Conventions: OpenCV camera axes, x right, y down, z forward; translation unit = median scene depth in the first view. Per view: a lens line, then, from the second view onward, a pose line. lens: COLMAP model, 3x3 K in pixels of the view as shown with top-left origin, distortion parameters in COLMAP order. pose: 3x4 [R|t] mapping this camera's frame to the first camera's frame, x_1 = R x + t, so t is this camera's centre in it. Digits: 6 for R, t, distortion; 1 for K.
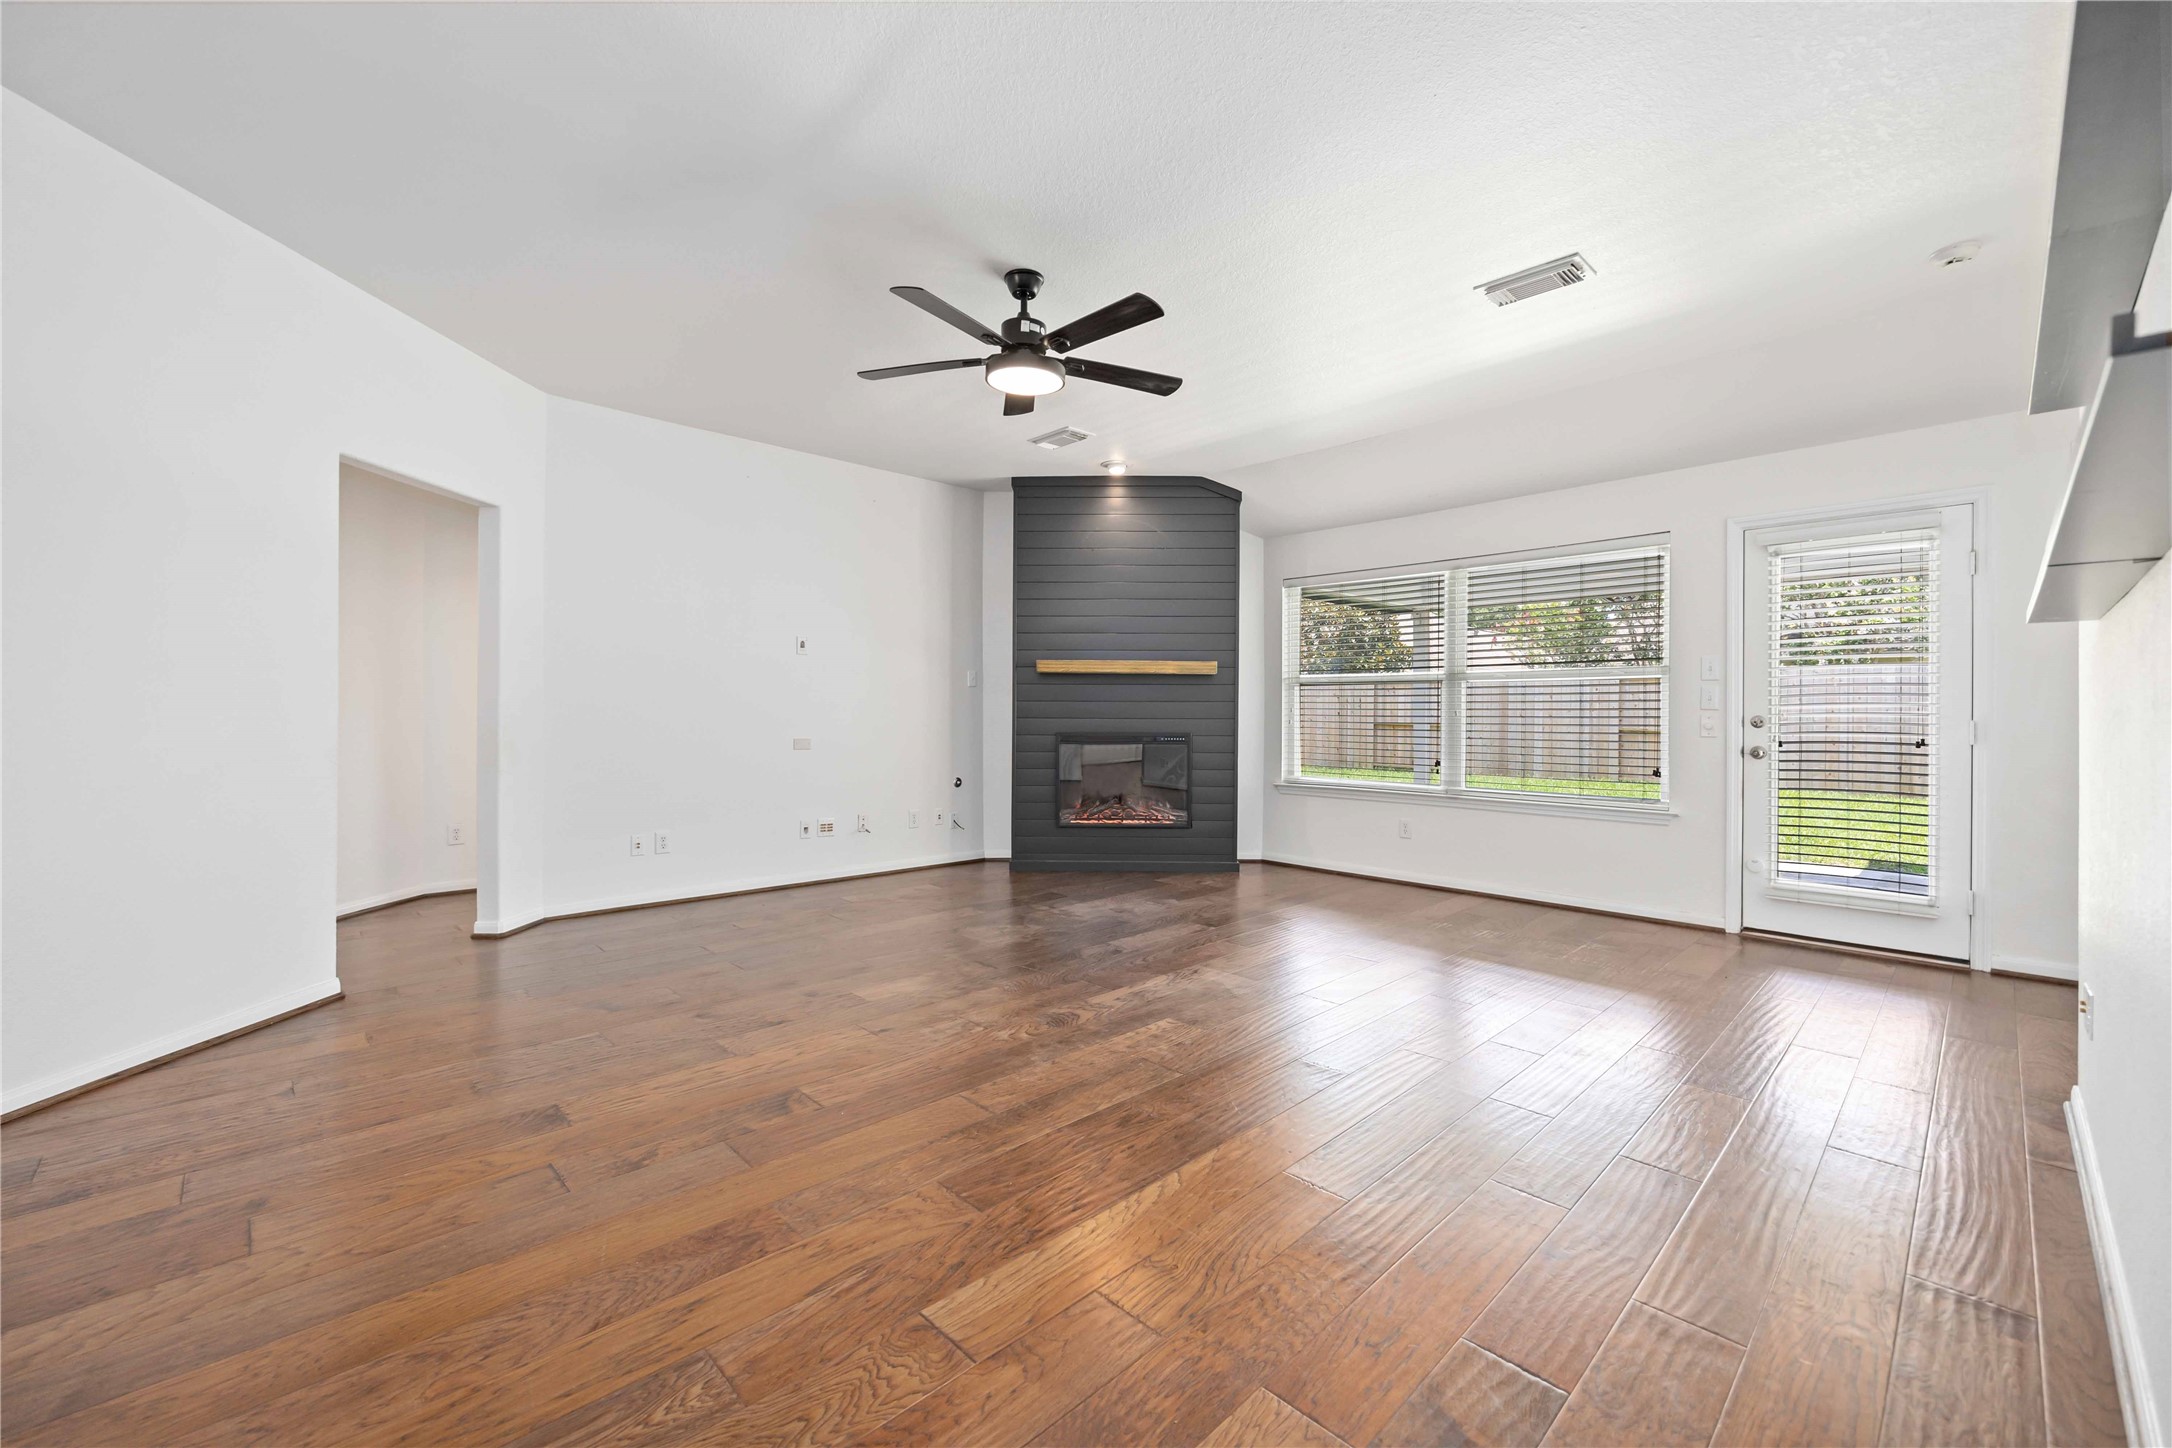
lens RADIAL K [[880.0, 0, 1080.7], [0, 880.0, 711.1], [0, 0, 1]] dist [-0.002125, -0.000237]
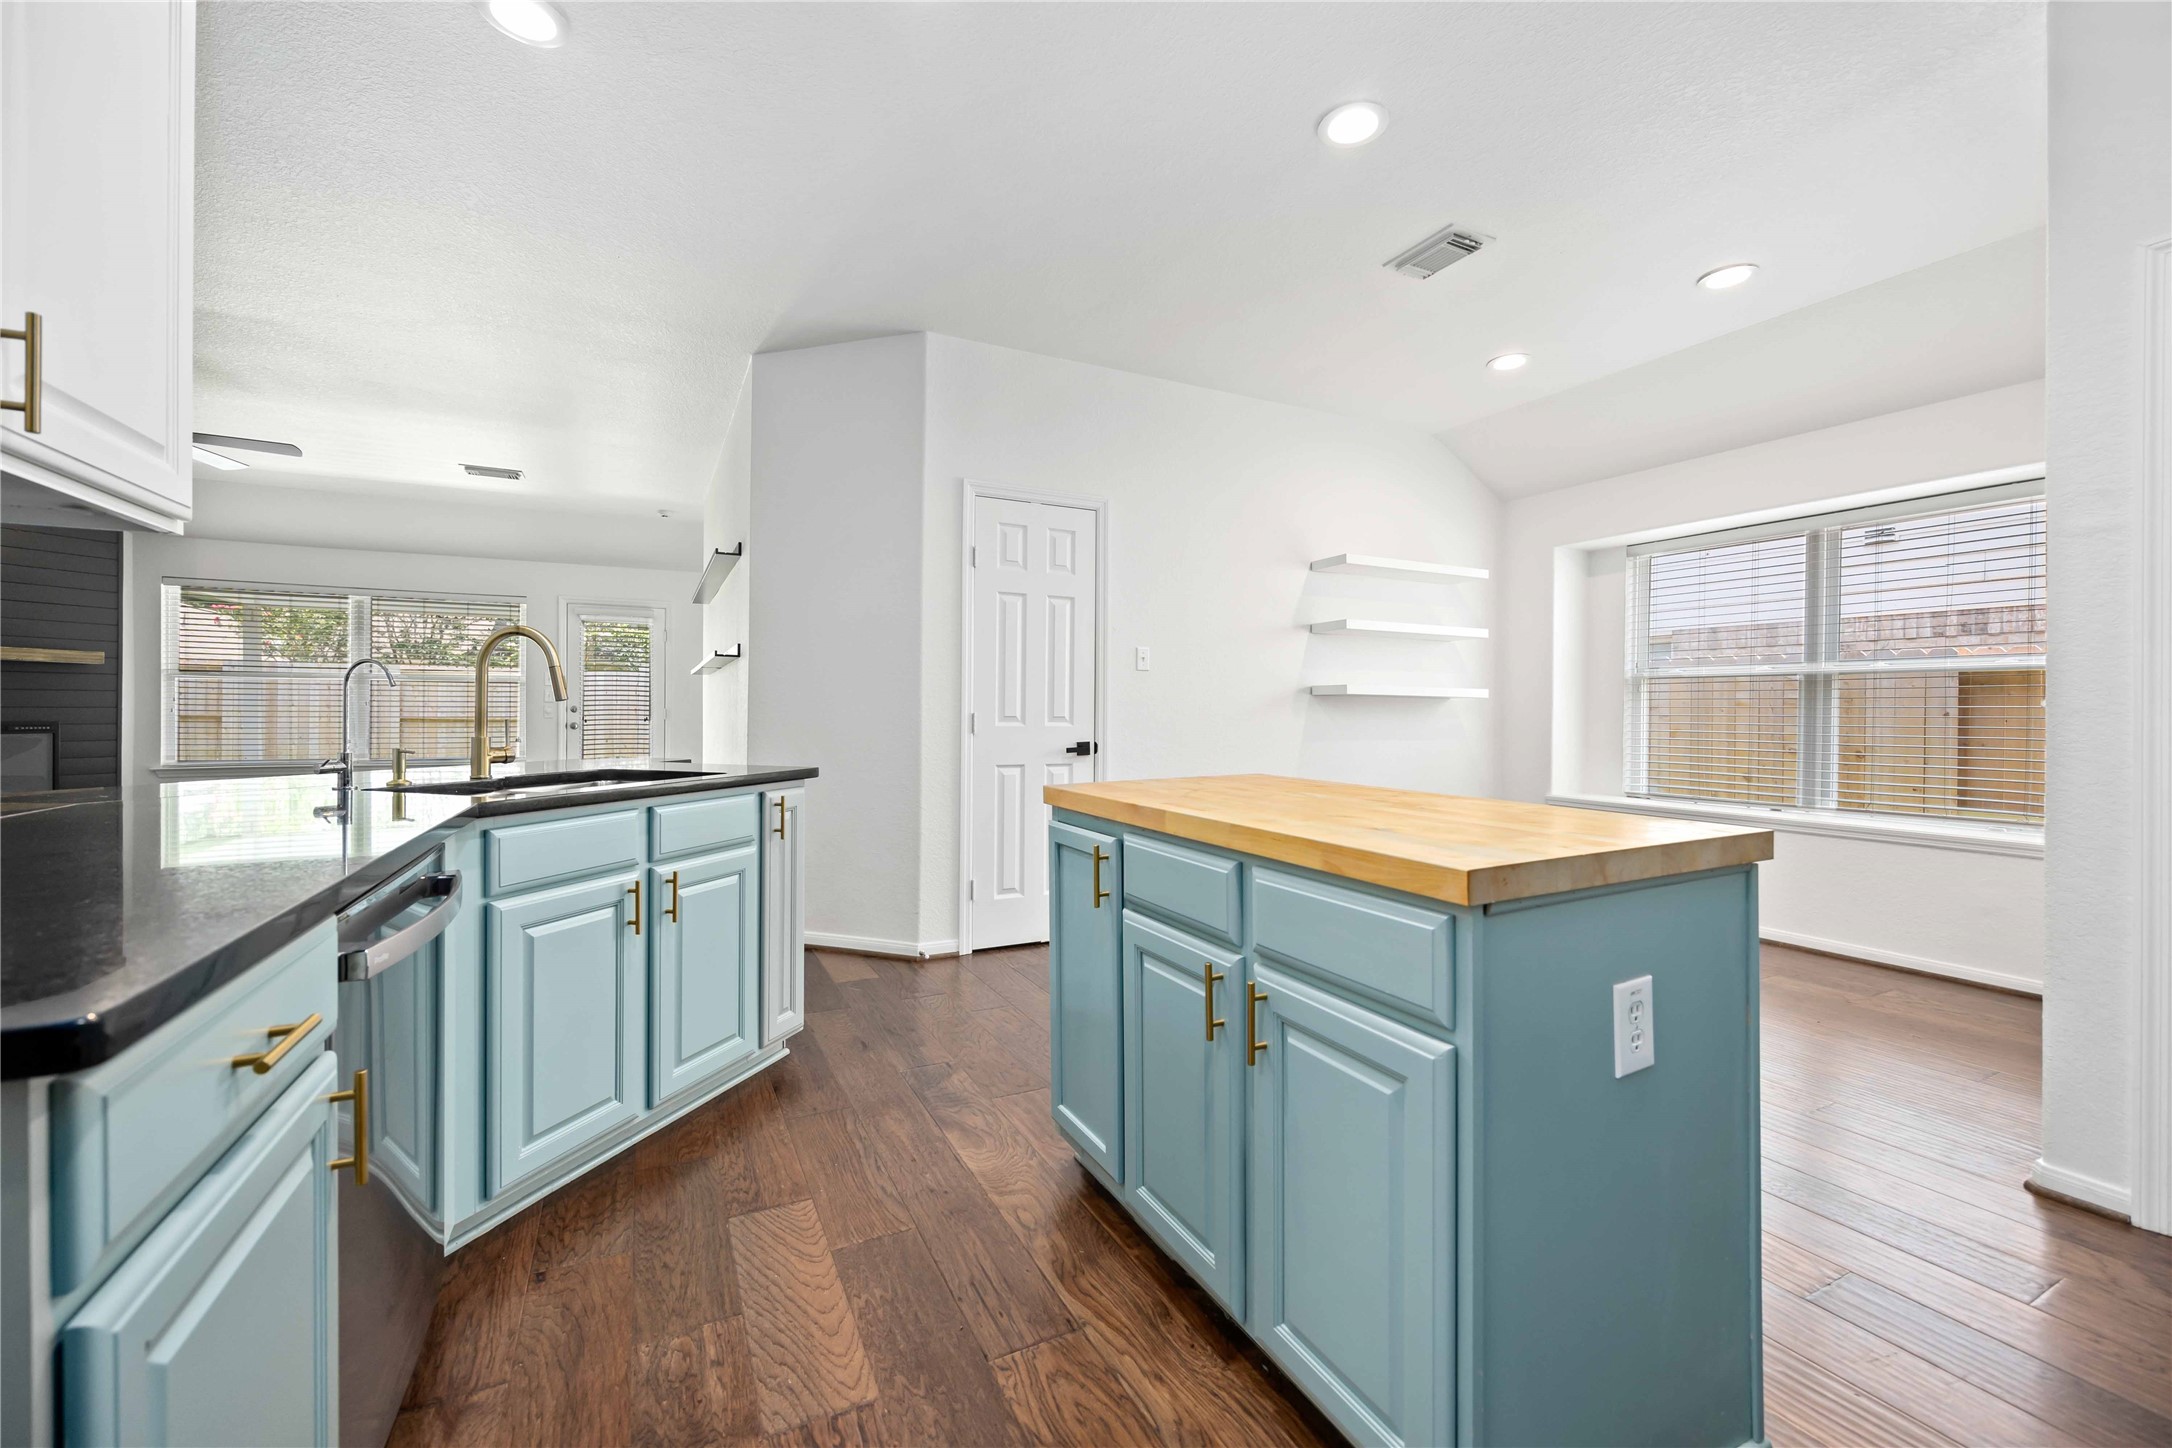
lens RADIAL K [[876.9, 0, 1086.0], [0, 876.9, 724.0], [0, 0, 1]] dist [-0.002386, -0.000221]
pose [[0.291614, -0.018387, 0.956359, -0.496133], [-0.007606, 0.999739, 0.021540, -0.002851], [-0.956506, -0.013555, 0.291398, -0.413440]]
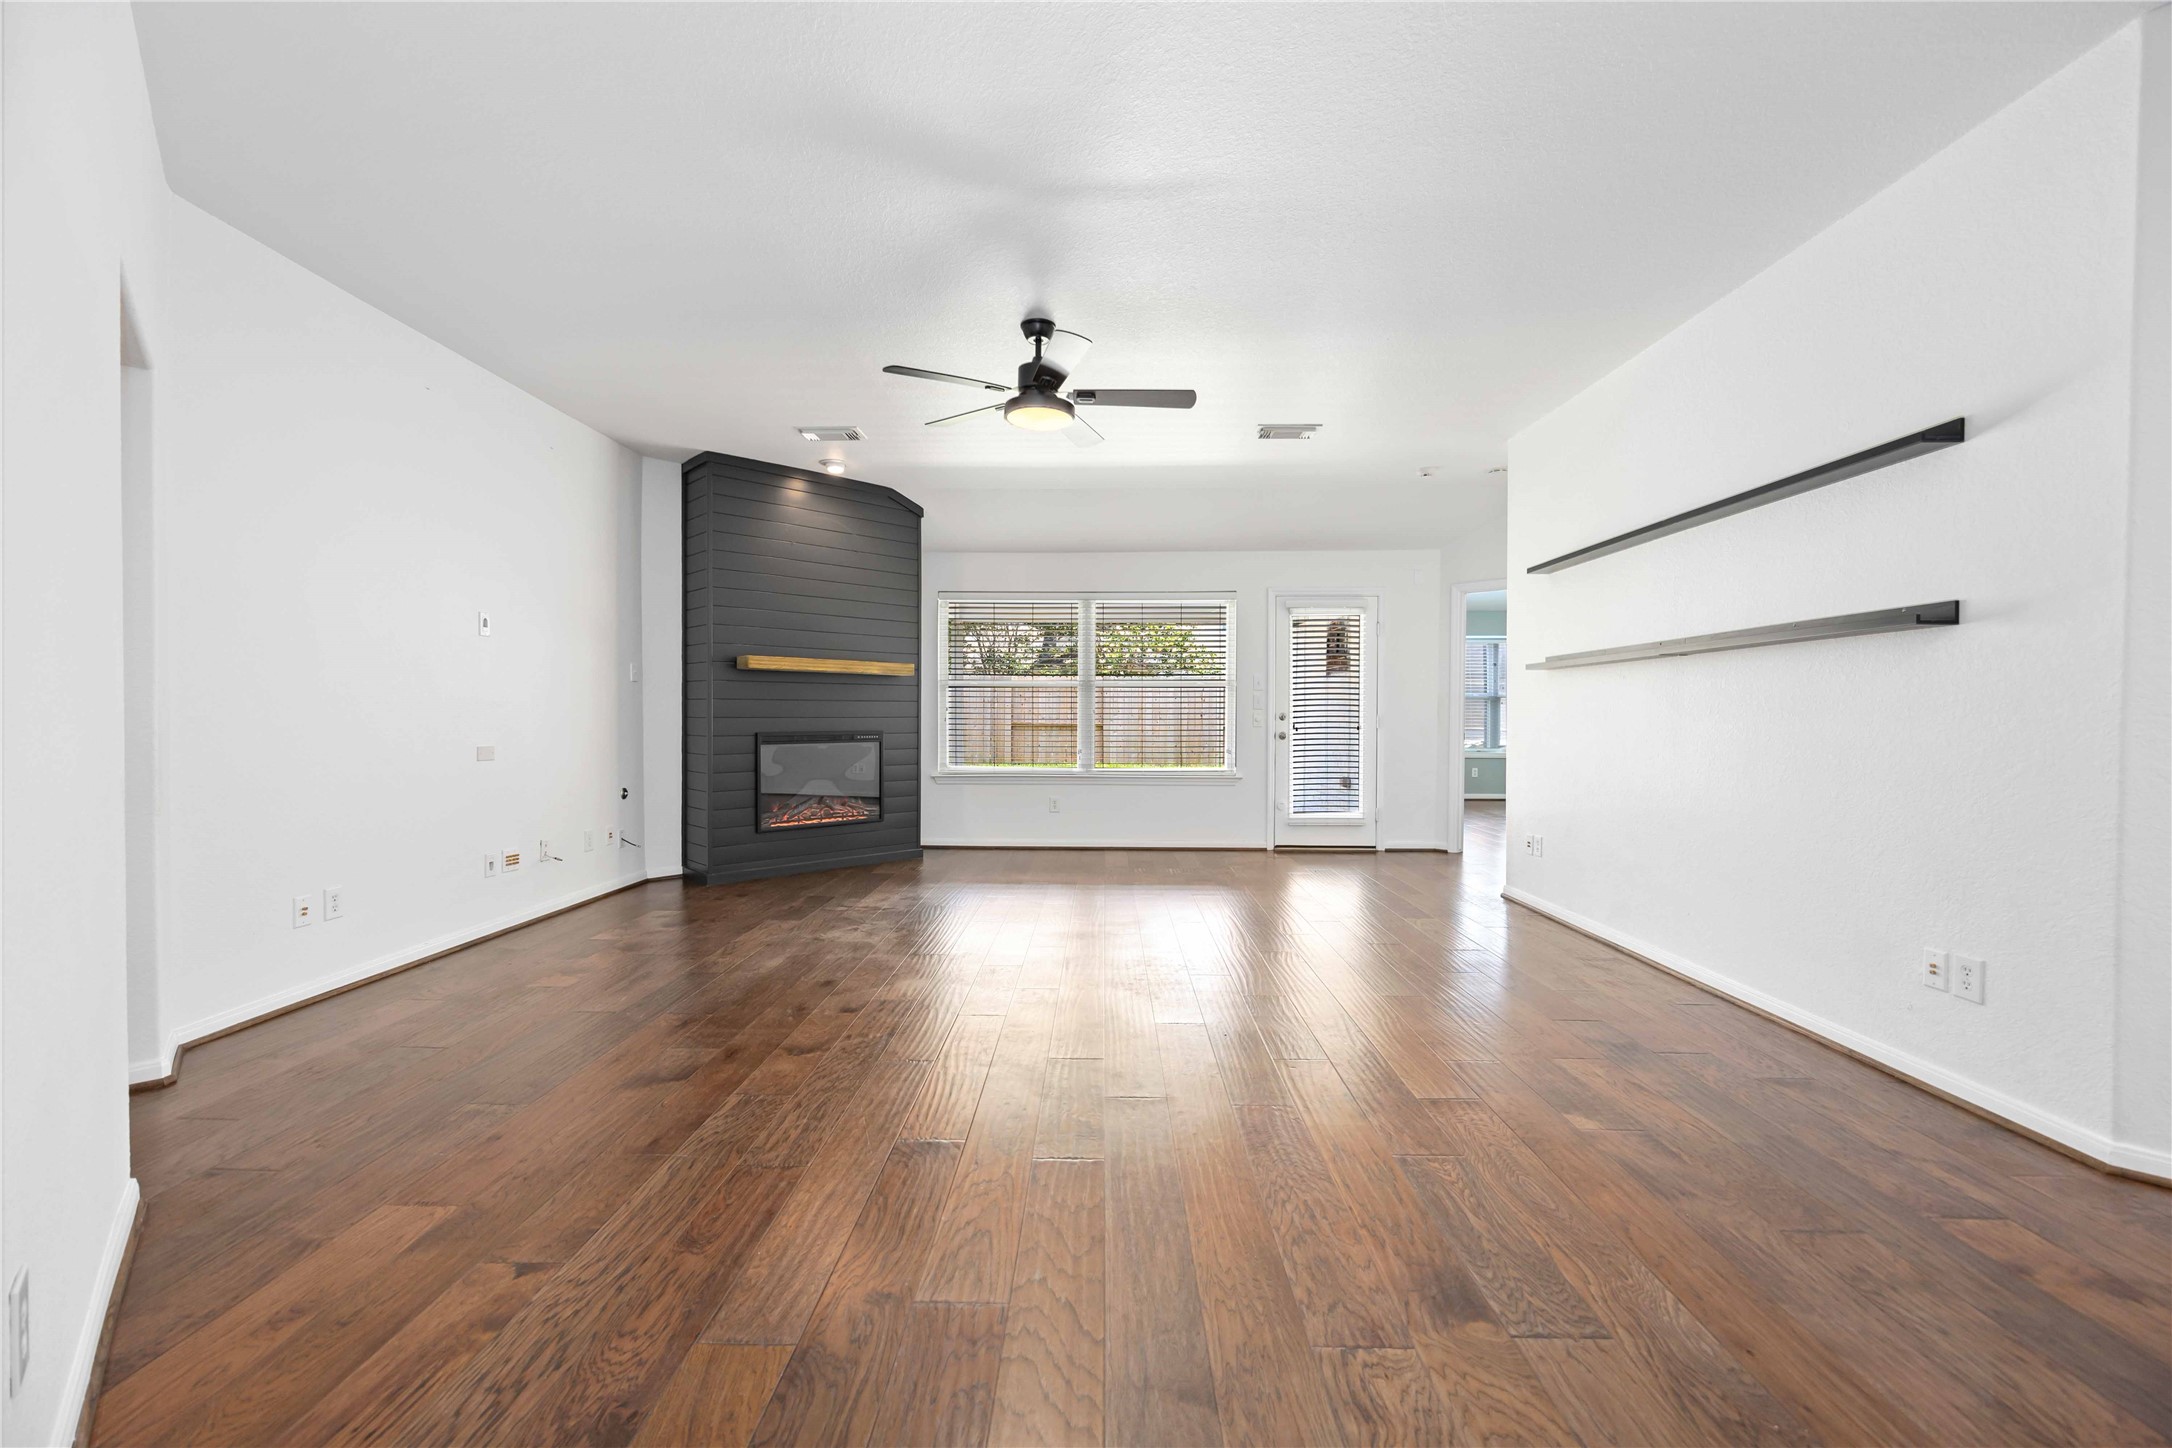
lens RADIAL K [[876.9, 0, 1086.0], [0, 876.9, 724.0], [0, 0, 1]] dist [-0.002386, -0.000221]
pose [[0.704037, -0.011744, 0.710066, -0.462345], [-0.000075, 0.999862, 0.016612, -0.000691], [-0.710163, -0.011749, 0.703939, 0.091548]]
